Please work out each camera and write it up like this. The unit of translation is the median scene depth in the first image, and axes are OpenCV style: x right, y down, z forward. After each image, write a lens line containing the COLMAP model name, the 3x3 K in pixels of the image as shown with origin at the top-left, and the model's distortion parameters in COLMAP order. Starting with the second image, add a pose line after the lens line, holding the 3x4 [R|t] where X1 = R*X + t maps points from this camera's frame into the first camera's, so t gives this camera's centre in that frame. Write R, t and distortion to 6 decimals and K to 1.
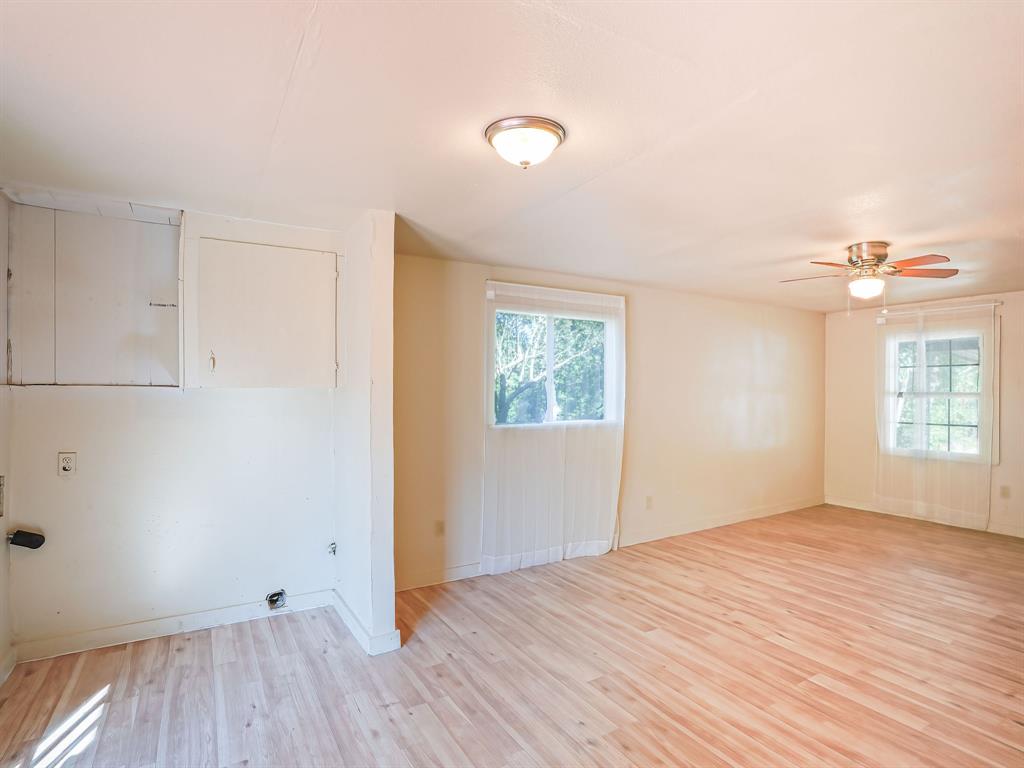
lens RADIAL K [[541.7, 0, 512.2], [0, 541.7, 388.4], [0, 0, 1]] dist [-0.030538, 0.004281]
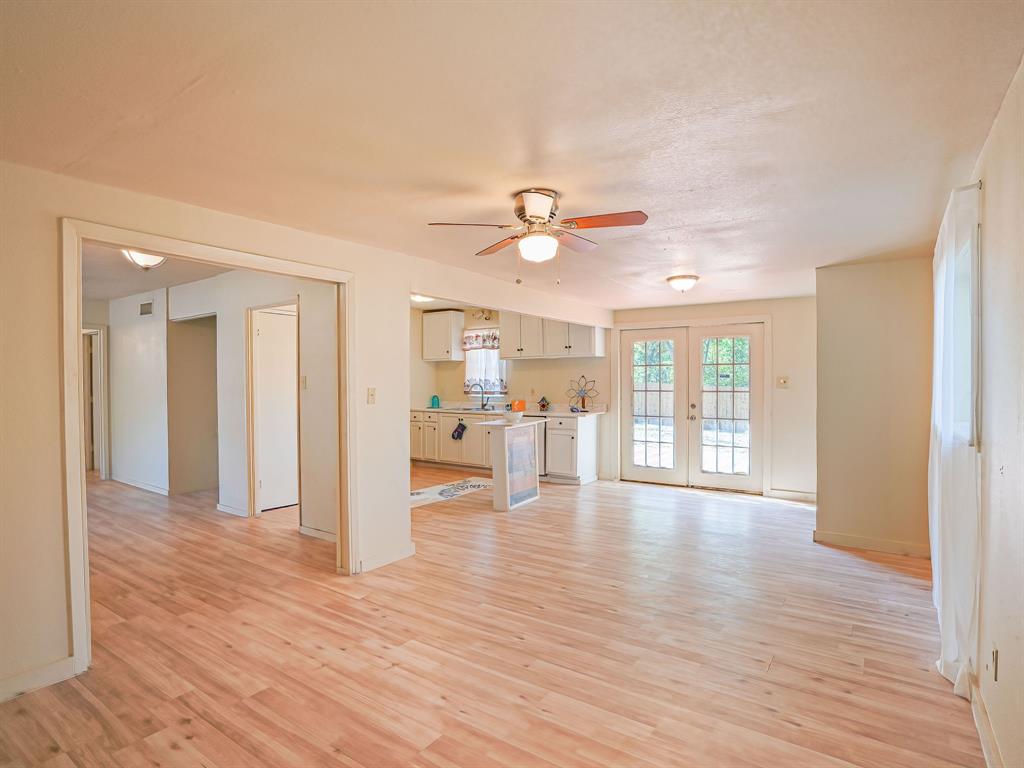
lens RADIAL K [[541.7, 0, 513.7], [0, 541.7, 383.8], [0, 0, 1]] dist [-0.030538, 0.004281]
pose [[-0.909133, 0.004697, -0.416479, 0.998339], [0.003350, 0.999987, 0.003965, 0.012678], [0.416492, 0.002209, -0.909137, 1.659910]]
